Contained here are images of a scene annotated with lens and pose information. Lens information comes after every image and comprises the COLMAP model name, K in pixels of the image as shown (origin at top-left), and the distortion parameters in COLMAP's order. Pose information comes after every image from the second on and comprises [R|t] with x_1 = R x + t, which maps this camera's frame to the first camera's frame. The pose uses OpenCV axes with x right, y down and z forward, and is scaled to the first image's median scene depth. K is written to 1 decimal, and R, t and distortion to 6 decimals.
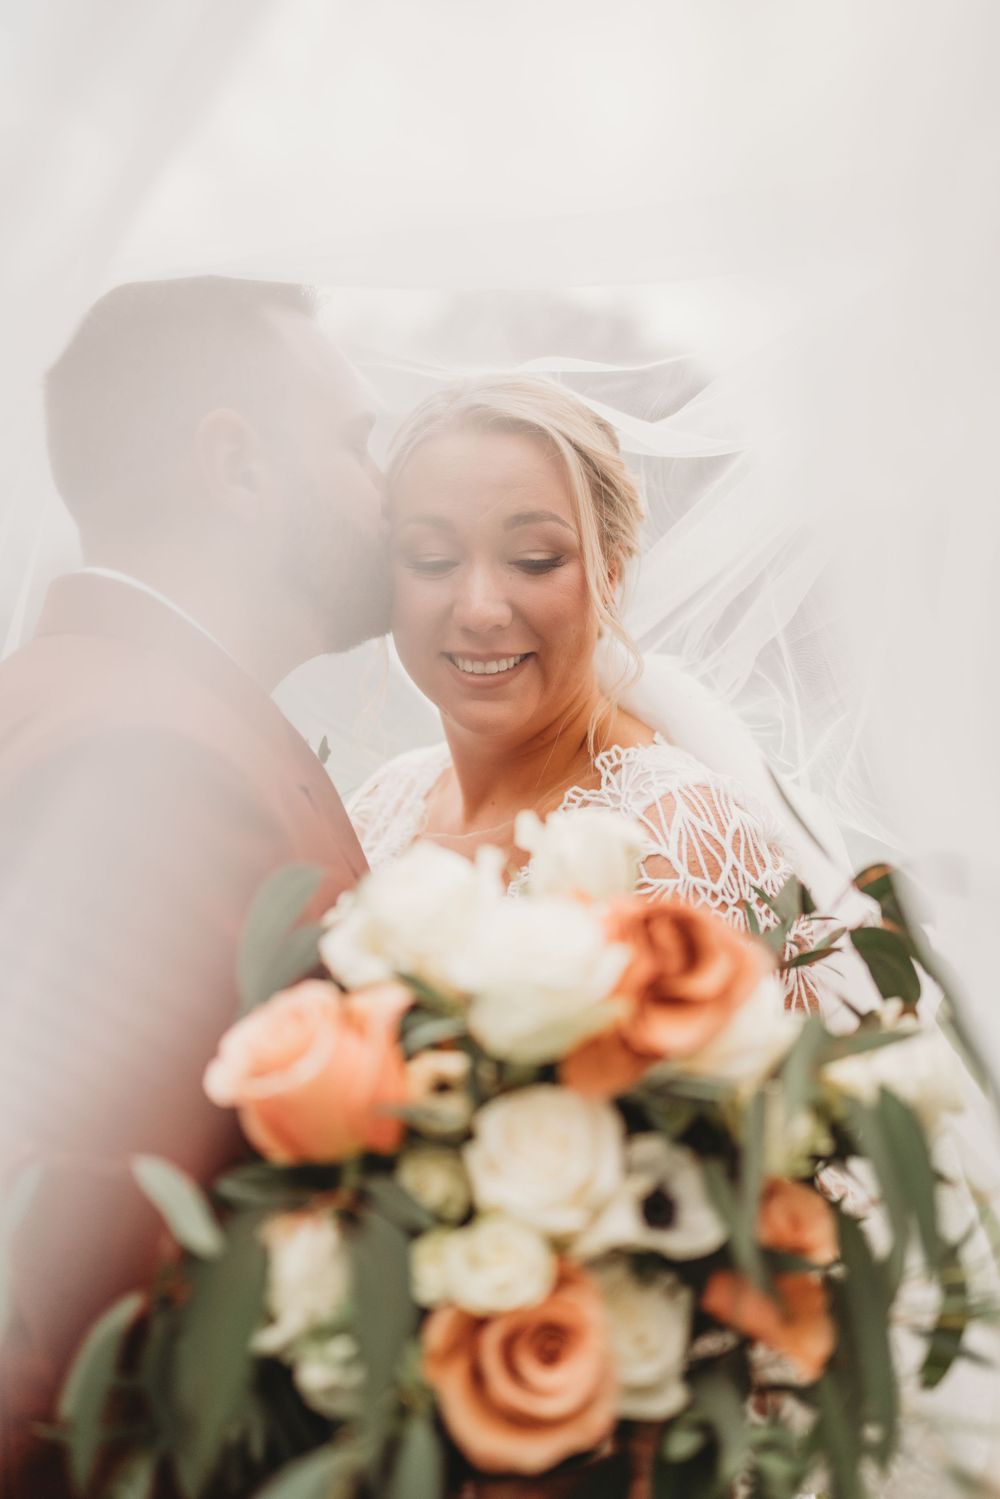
lens RADIAL K [[1495.6, 0, 505.3], [0, 1495.6, 759.0], [0, 0, 1]] dist [-0.020181, 0.000000]
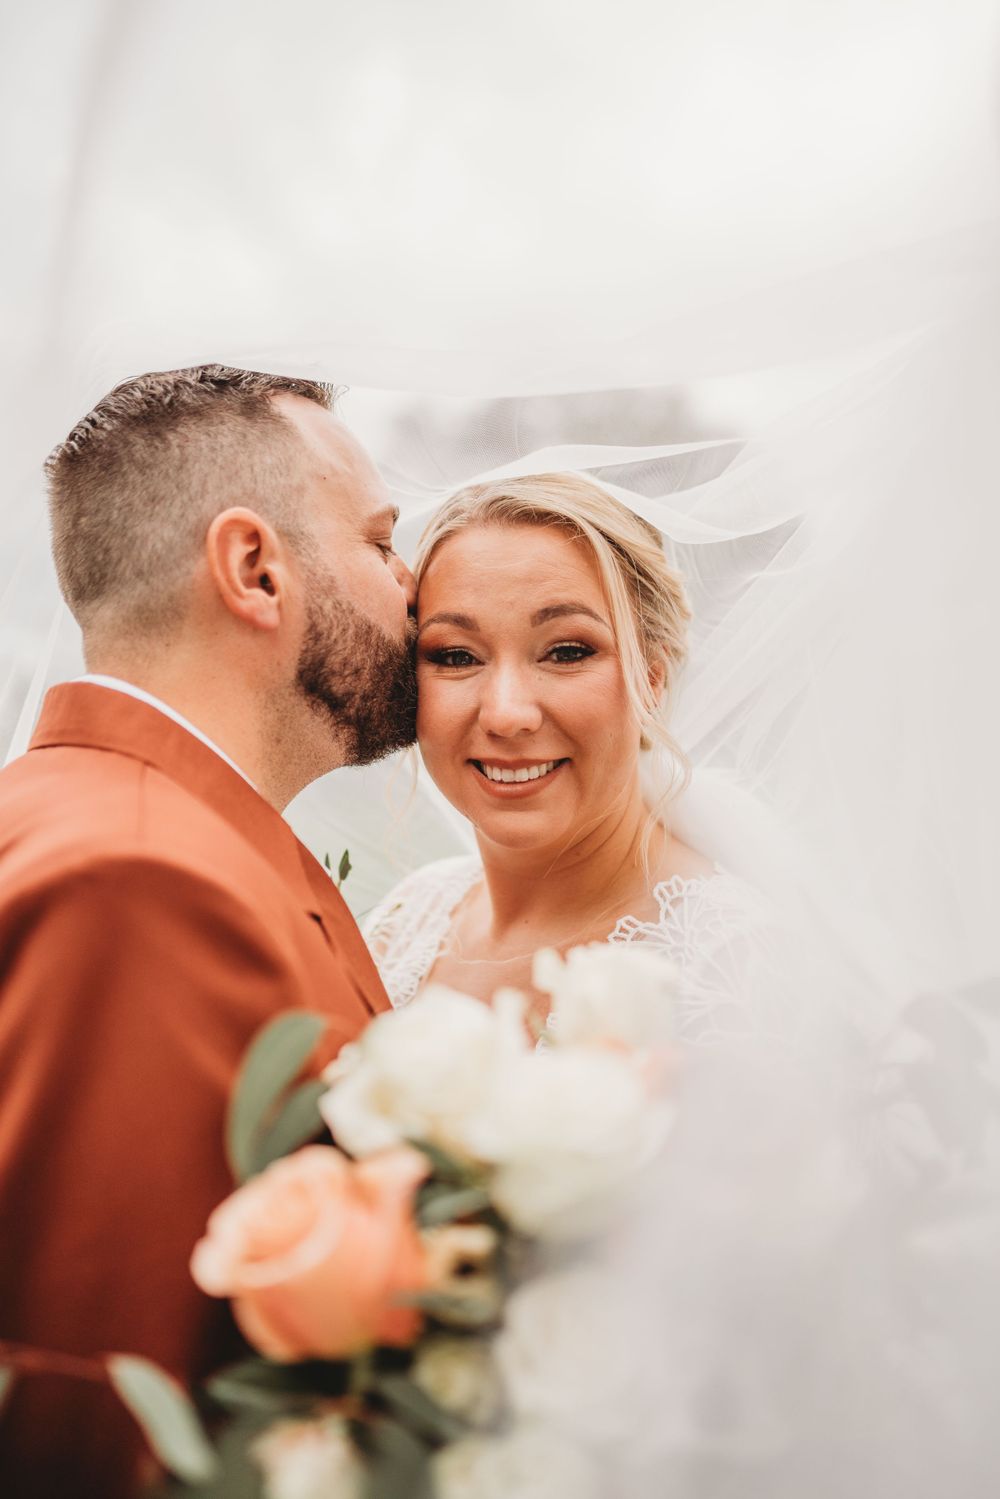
lens RADIAL K [[1495.6, 0, 522.8], [0, 1495.6, 772.3], [0, 0, 1]] dist [-0.020181, 0.000000]
pose [[0.999861, -0.012167, -0.011371, 0.003437], [0.011484, 0.998235, -0.058265, -0.015644], [0.012060, 0.058127, 0.998236, 0.116118]]
